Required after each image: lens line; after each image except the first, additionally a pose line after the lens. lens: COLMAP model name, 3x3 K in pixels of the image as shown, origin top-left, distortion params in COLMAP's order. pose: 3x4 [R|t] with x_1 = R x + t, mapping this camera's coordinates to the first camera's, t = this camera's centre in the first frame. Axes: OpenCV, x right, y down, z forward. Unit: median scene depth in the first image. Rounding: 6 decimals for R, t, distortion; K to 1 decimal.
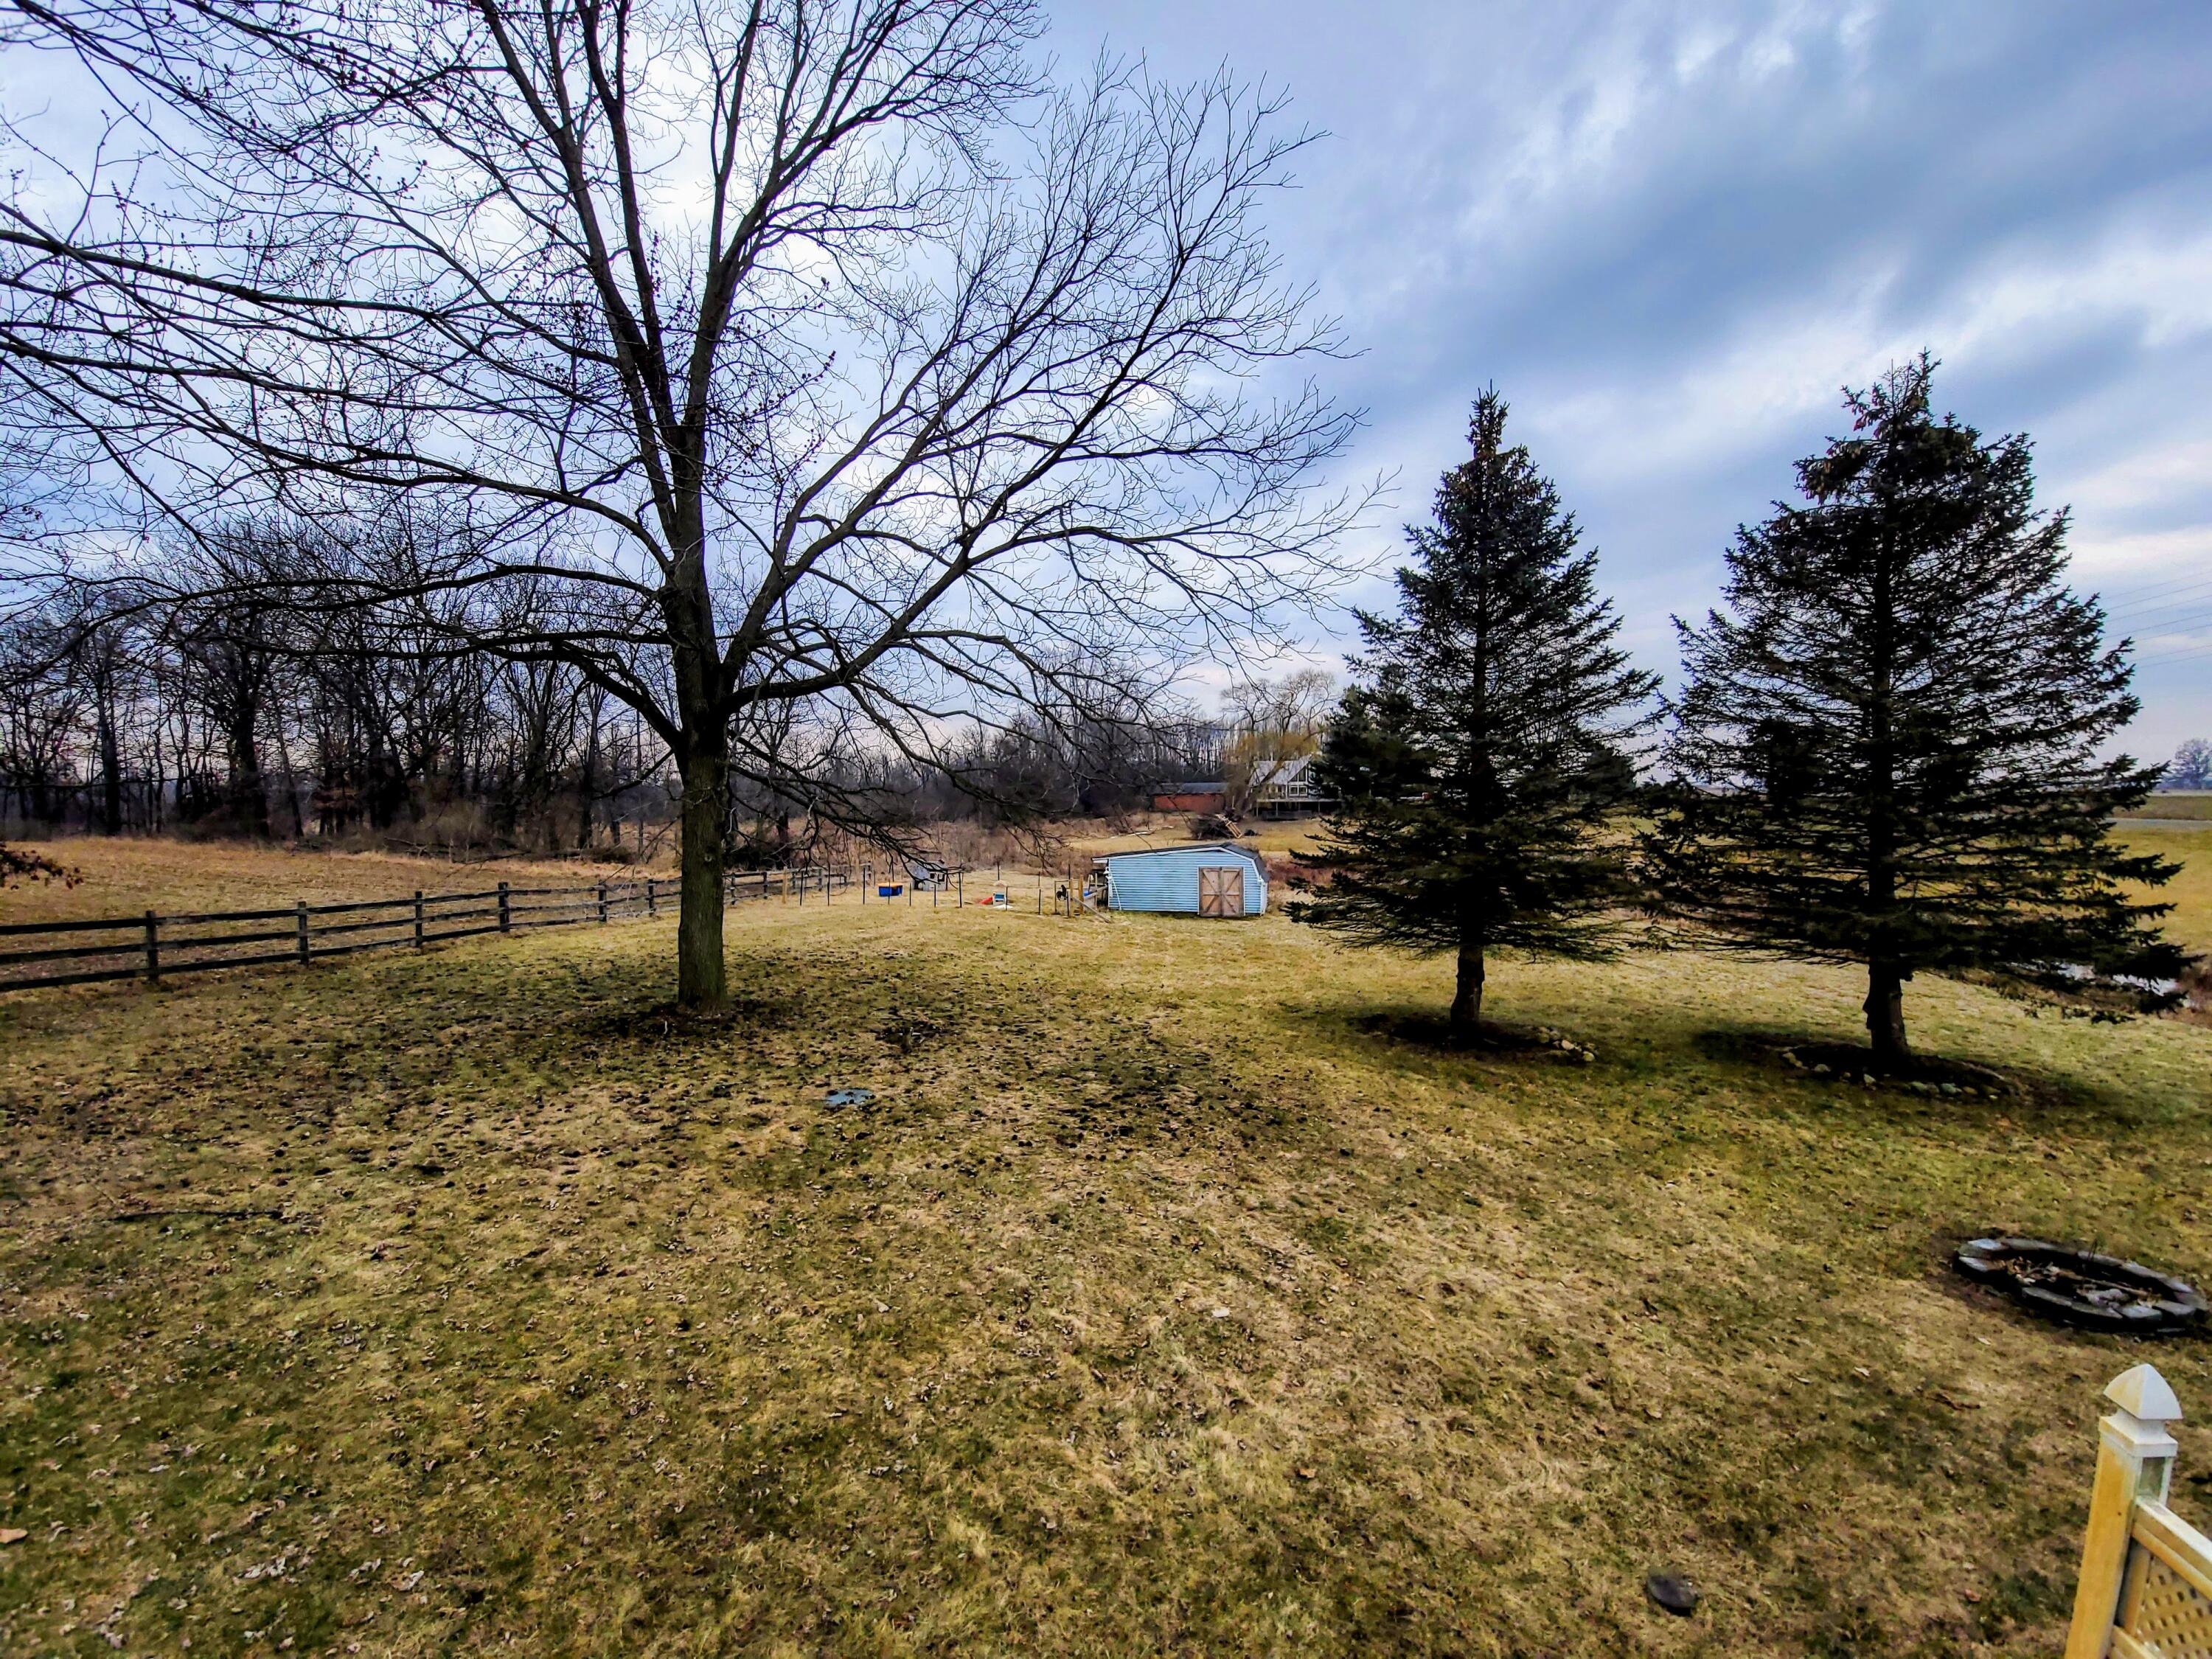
lens RADIAL K [[901.9, 0, 1098.8], [0, 901.9, 823.6], [0, 0, 1]] dist [-0.003848, -0.002463]
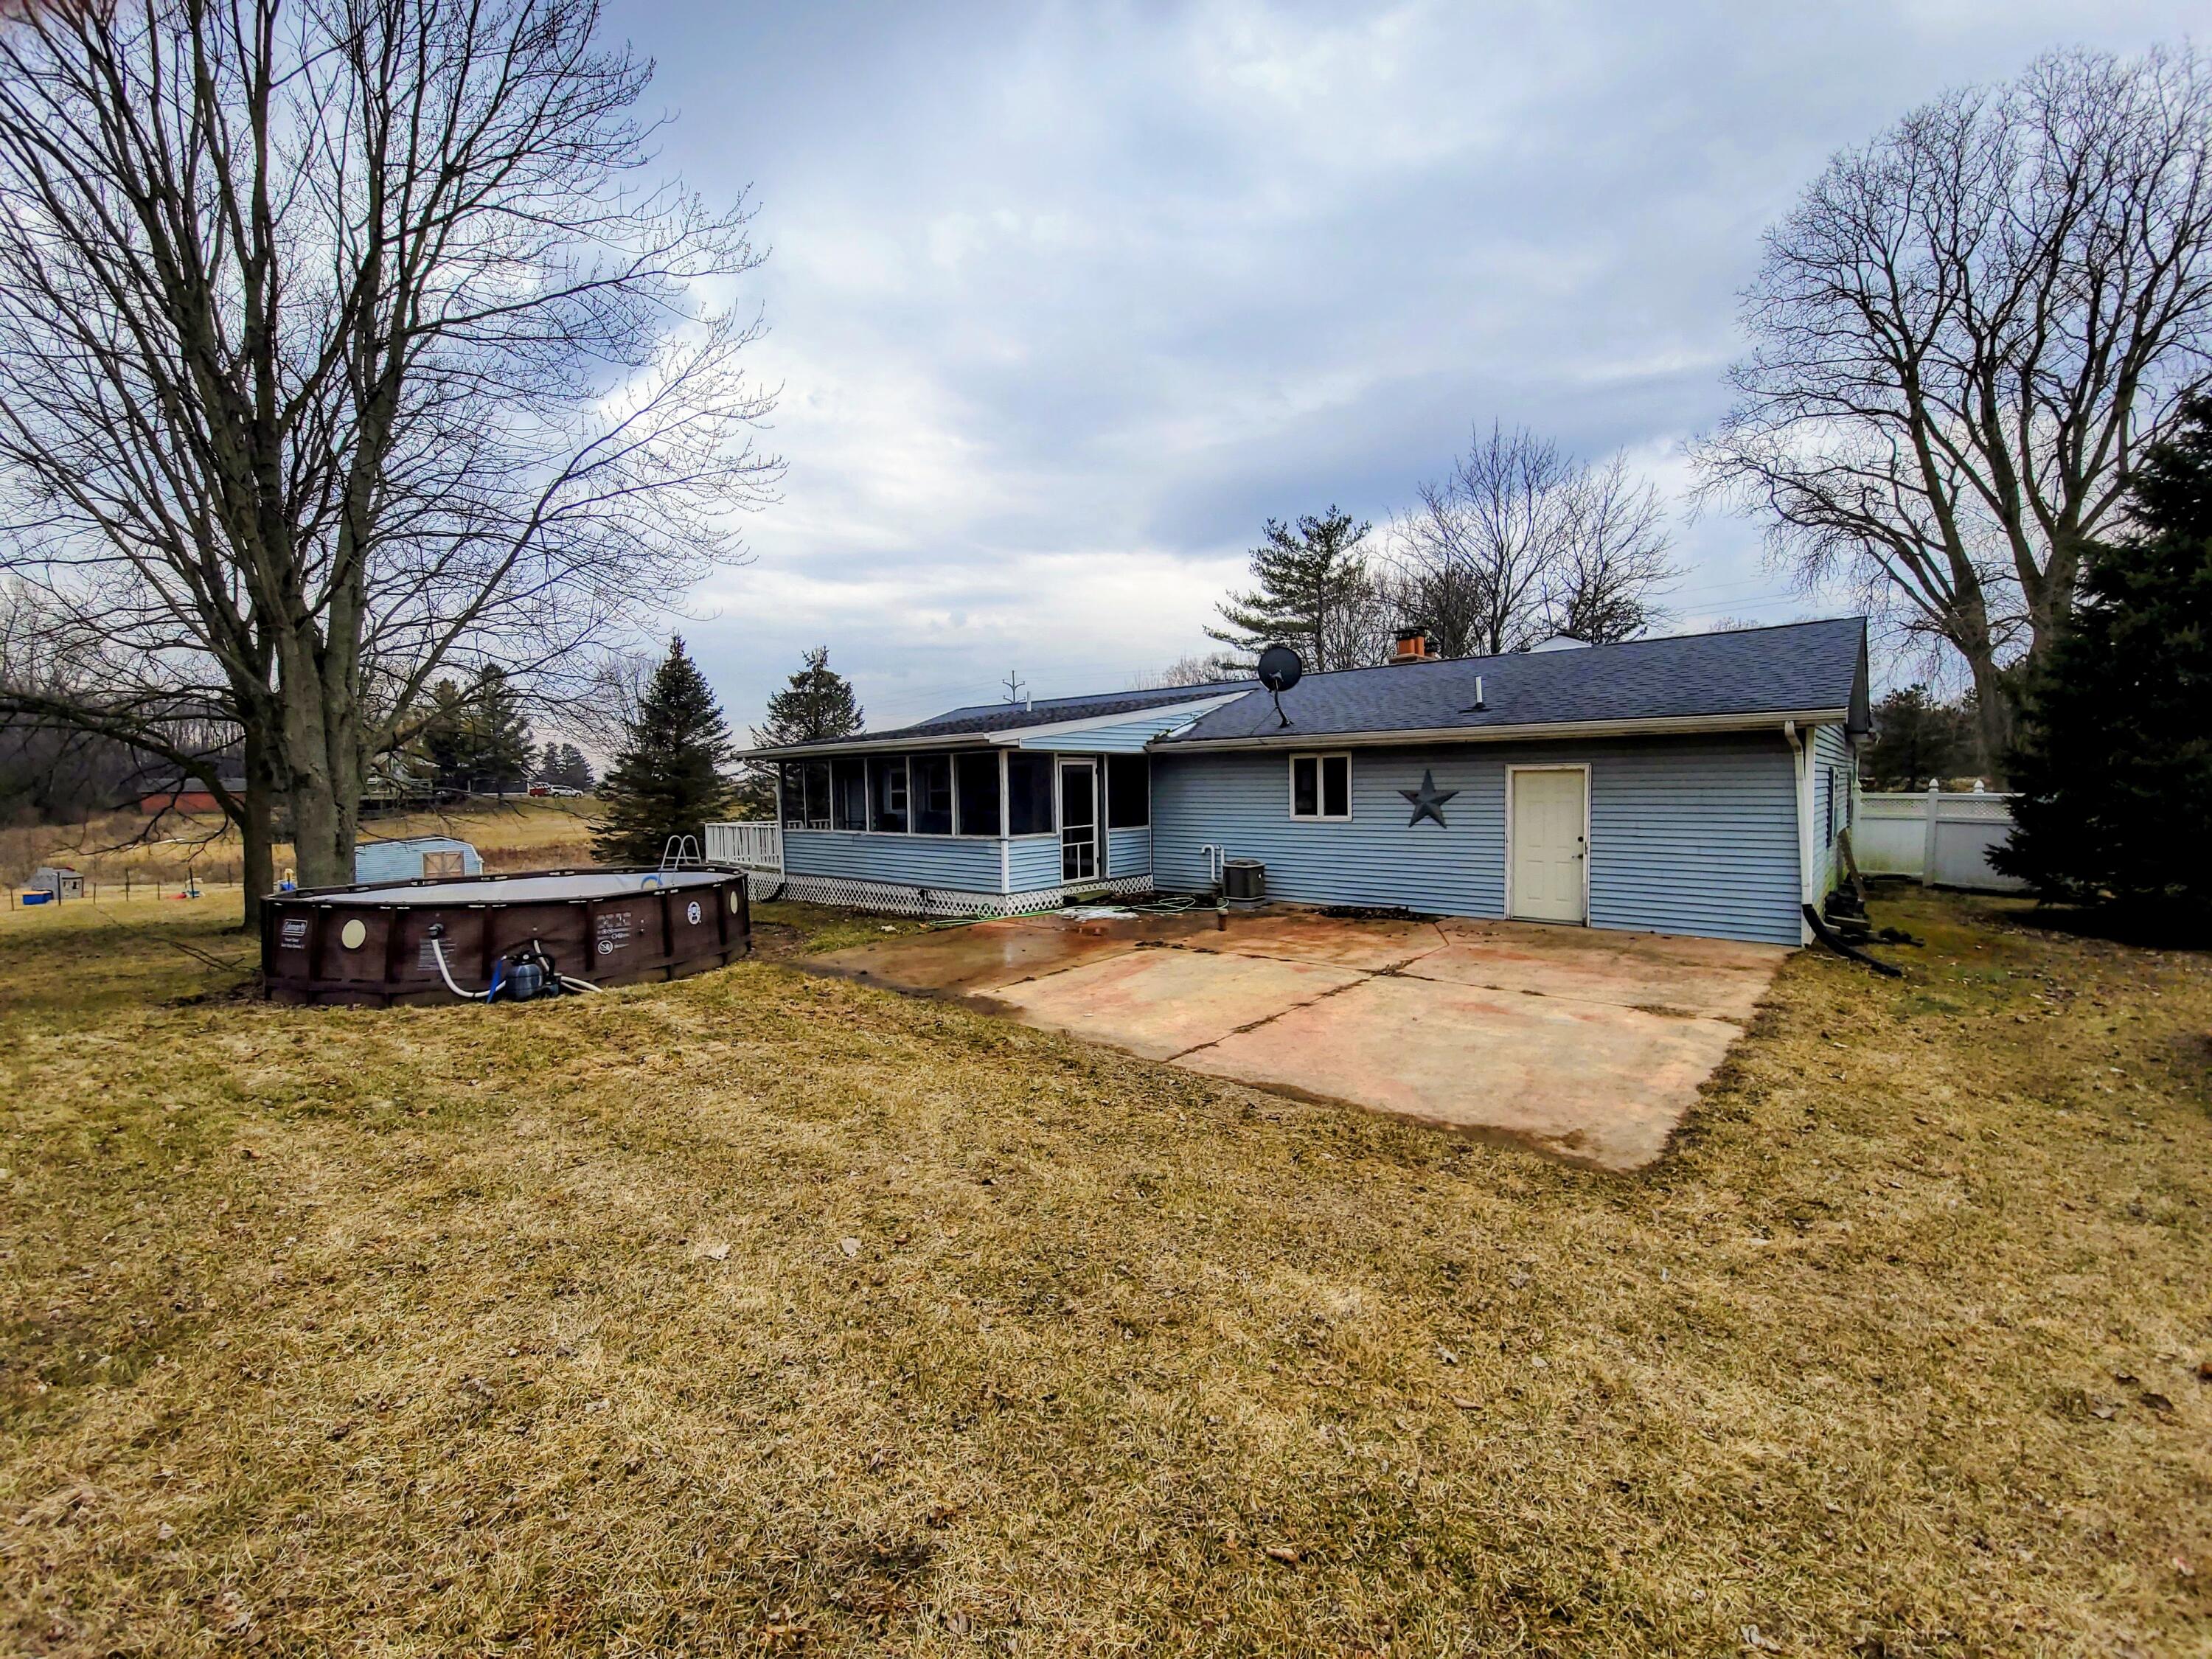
lens RADIAL K [[901.9, 0, 1100.2], [0, 901.9, 832.6], [0, 0, 1]] dist [-0.003848, -0.002463]
pose [[0.597217, -0.027134, 0.801621, -0.861284], [0.041444, 0.999137, 0.002943, 0.103908], [-0.801009, 0.031464, 0.597825, -1.373786]]
